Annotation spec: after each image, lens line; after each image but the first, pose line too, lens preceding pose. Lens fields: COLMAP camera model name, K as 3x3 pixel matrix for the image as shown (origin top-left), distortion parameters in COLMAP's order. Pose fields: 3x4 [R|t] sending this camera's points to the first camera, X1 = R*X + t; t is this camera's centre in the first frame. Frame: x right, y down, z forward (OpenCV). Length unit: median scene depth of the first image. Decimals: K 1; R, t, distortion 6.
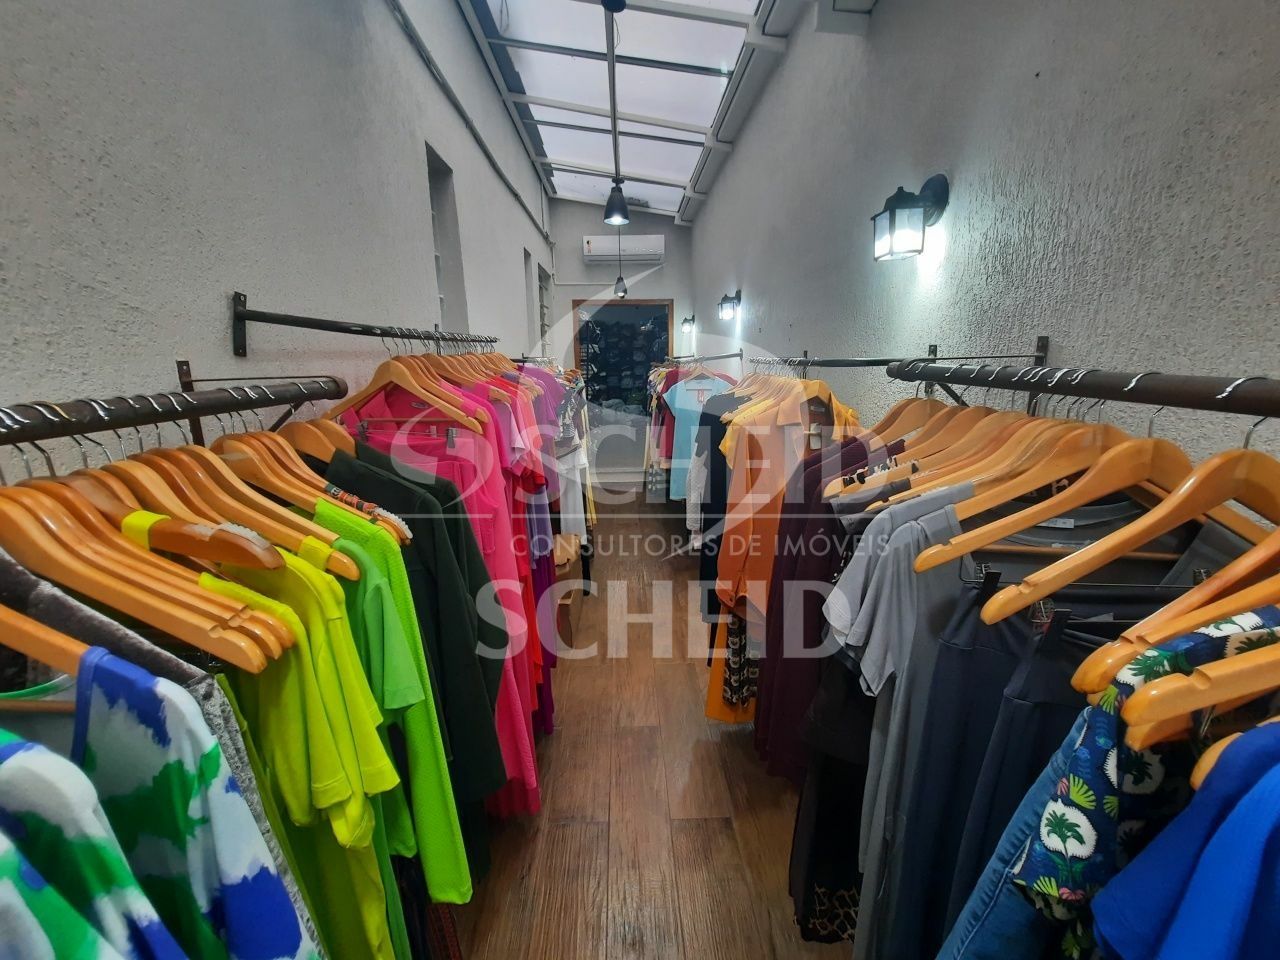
lens RADIAL K [[512.5, 0, 637.8], [0, 512.5, 477.3], [0, 0, 1]] dist [-0.022742, -0.000123]
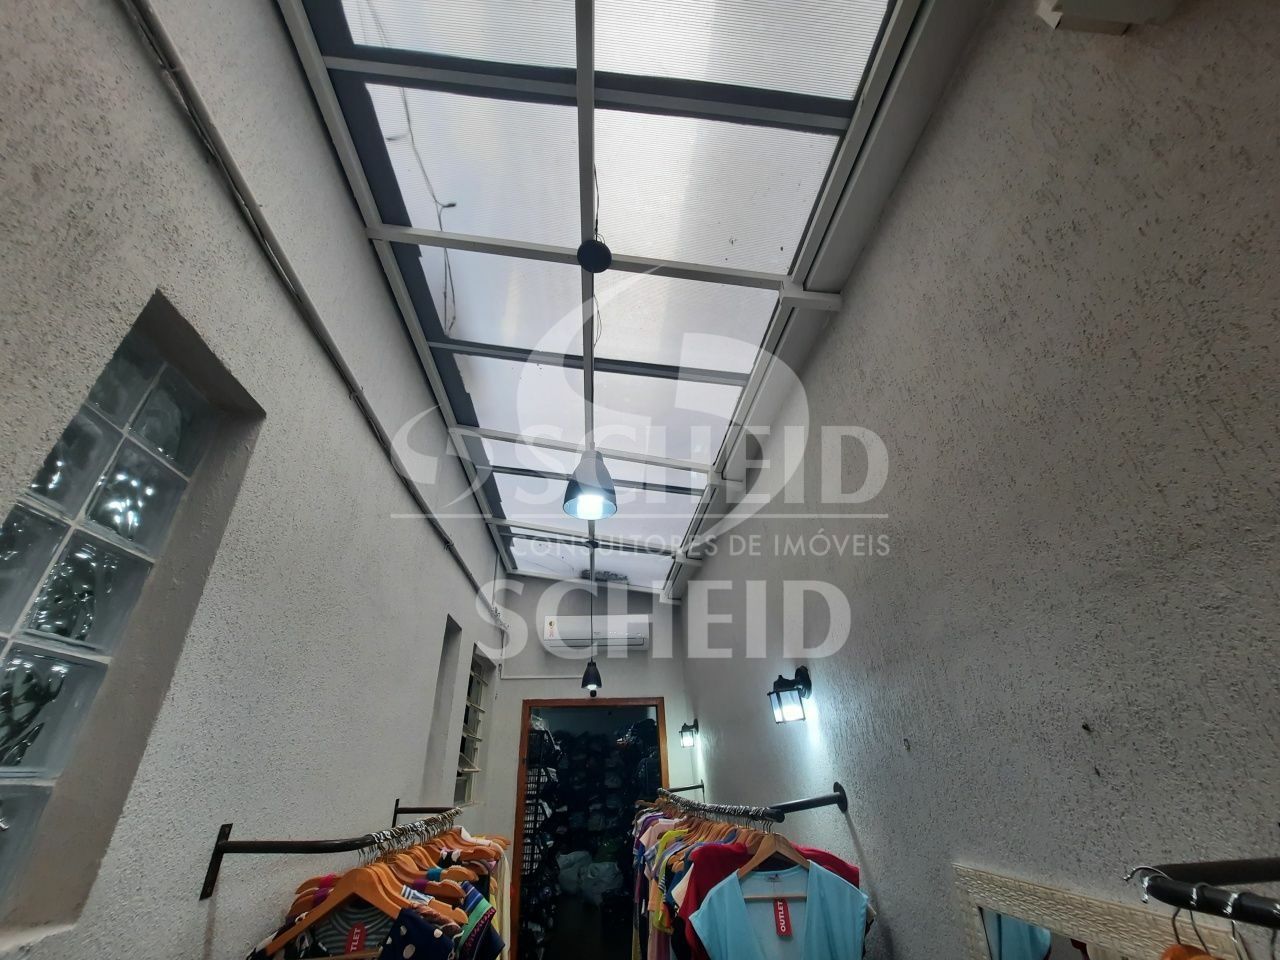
lens RADIAL K [[512.5, 0, 637.8], [0, 512.5, 477.3], [0, 0, 1]] dist [-0.022742, -0.000123]
pose [[0.998367, 0.005383, 0.056874, -0.011637], [0.035170, 0.726610, -0.686150, -0.092649], [-0.045019, 0.687029, 0.725234, 0.302680]]
